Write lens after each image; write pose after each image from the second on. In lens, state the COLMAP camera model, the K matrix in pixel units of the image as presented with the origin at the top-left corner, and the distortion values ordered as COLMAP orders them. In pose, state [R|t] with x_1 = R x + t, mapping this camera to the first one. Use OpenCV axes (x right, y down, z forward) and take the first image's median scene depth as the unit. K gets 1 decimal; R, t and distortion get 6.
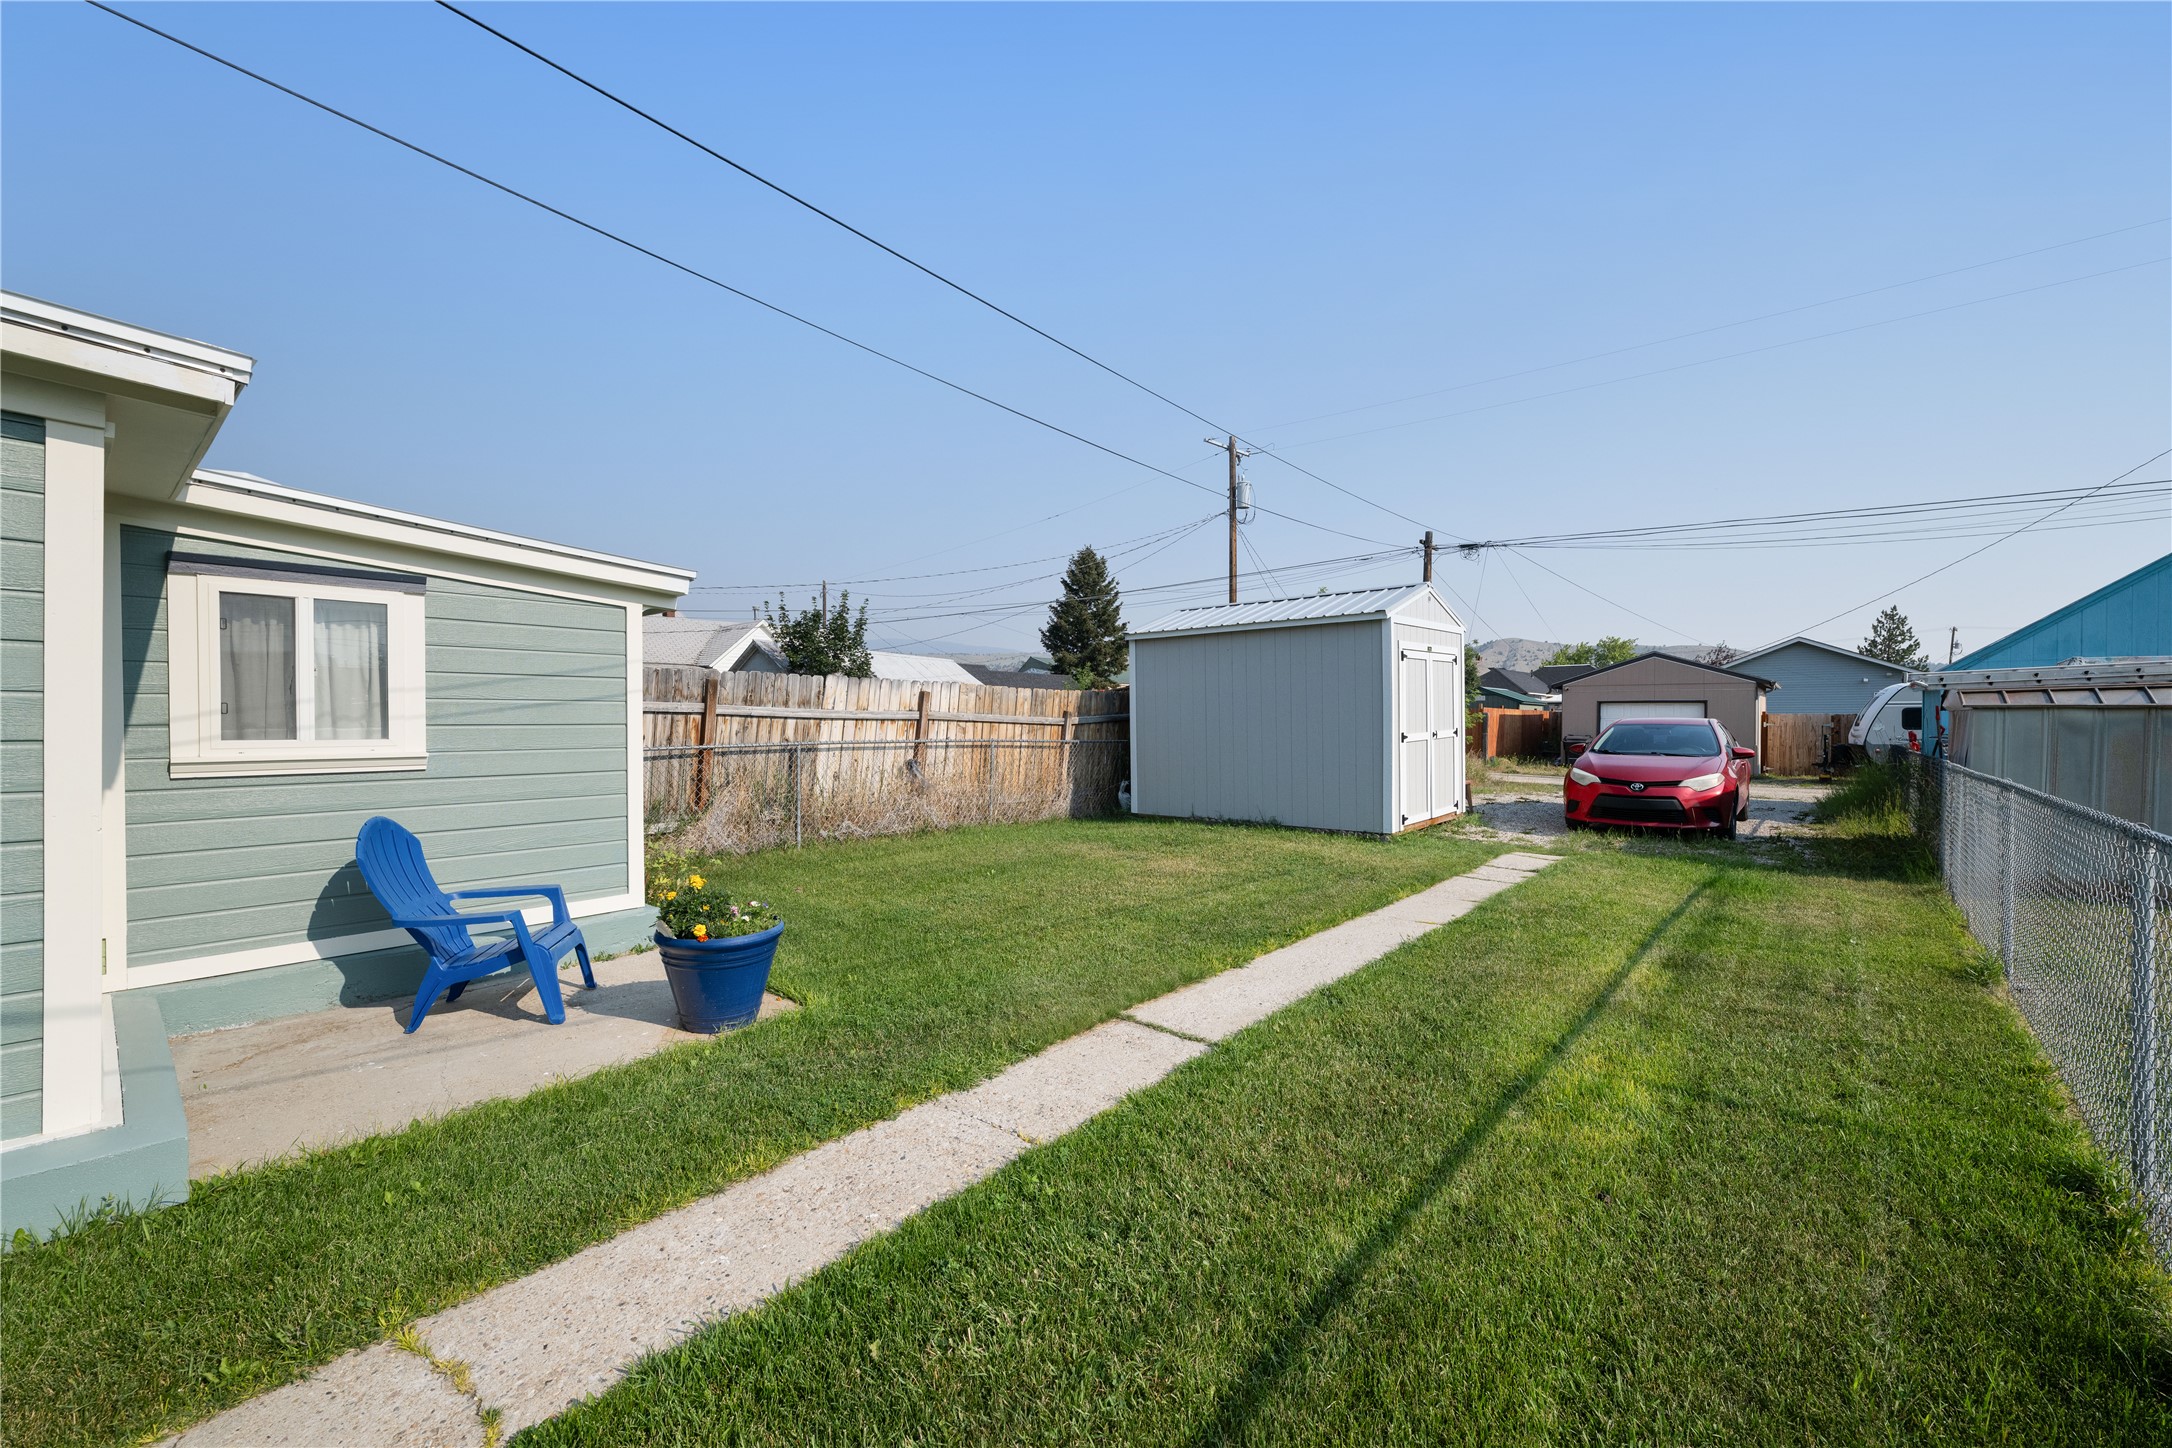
lens RADIAL K [[873.0, 0, 1082.9], [0, 873.0, 725.6], [0, 0, 1]] dist [-0.000905, -0.000072]
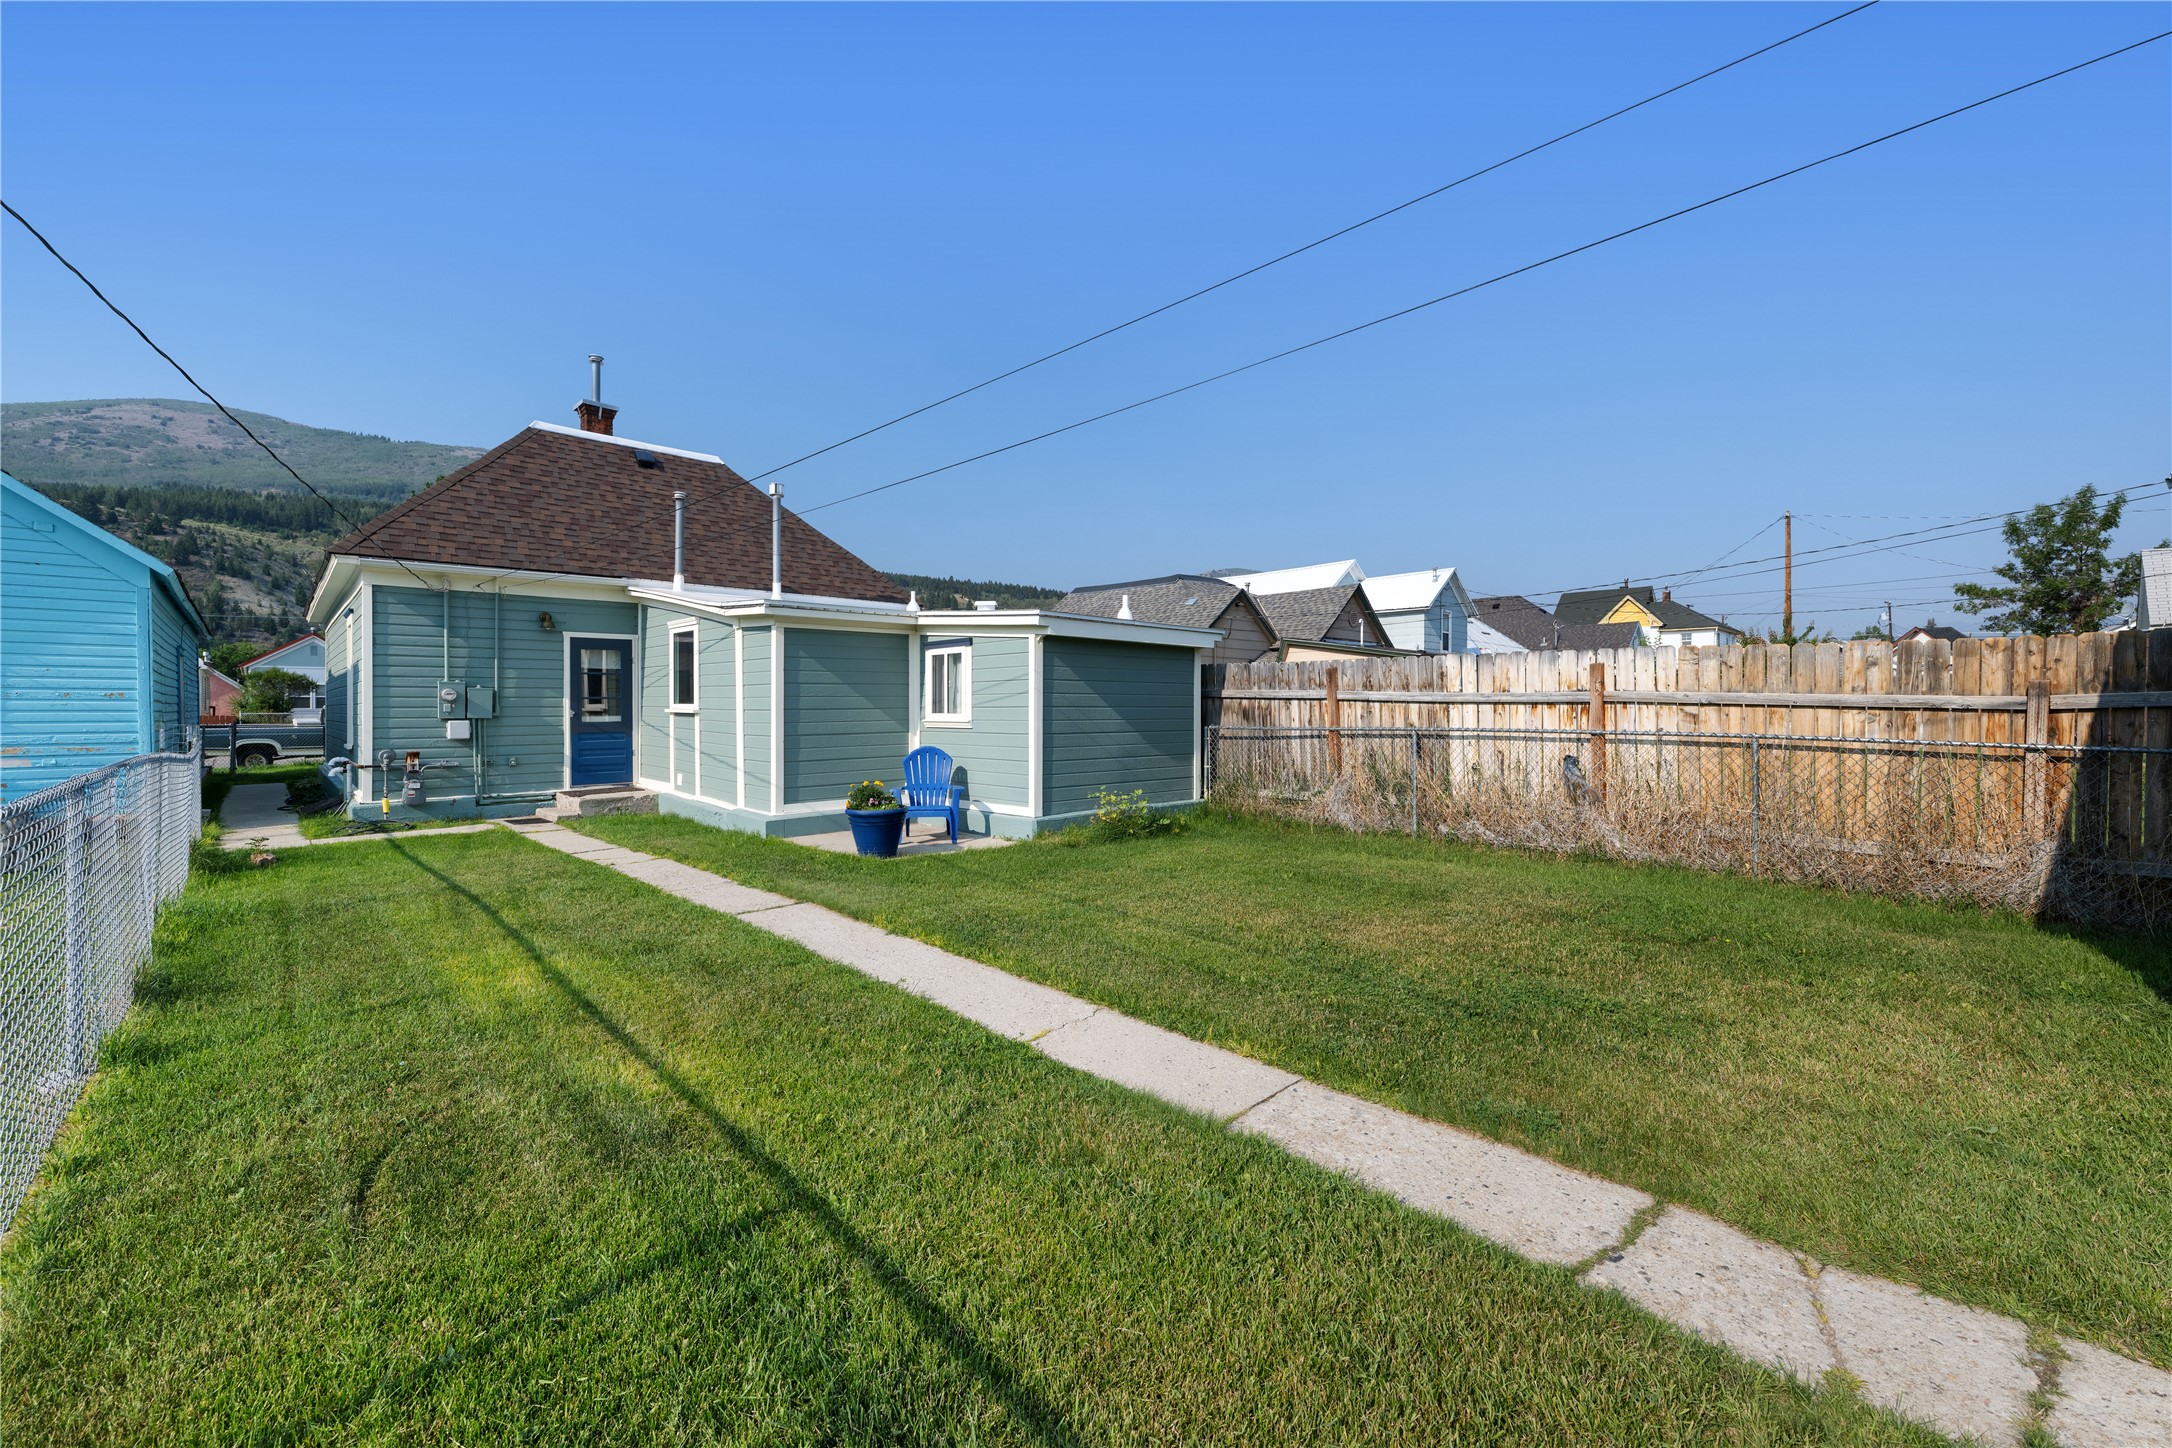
lens RADIAL K [[873.0, 0, 1083.0], [0, 873.0, 721.2], [0, 0, 1]] dist [-0.000905, -0.000072]
pose [[-0.109922, 0.012294, -0.993864, 0.636558], [-0.005042, 0.999904, 0.012926, 0.001456], [0.993927, 0.006432, -0.109849, 0.718191]]
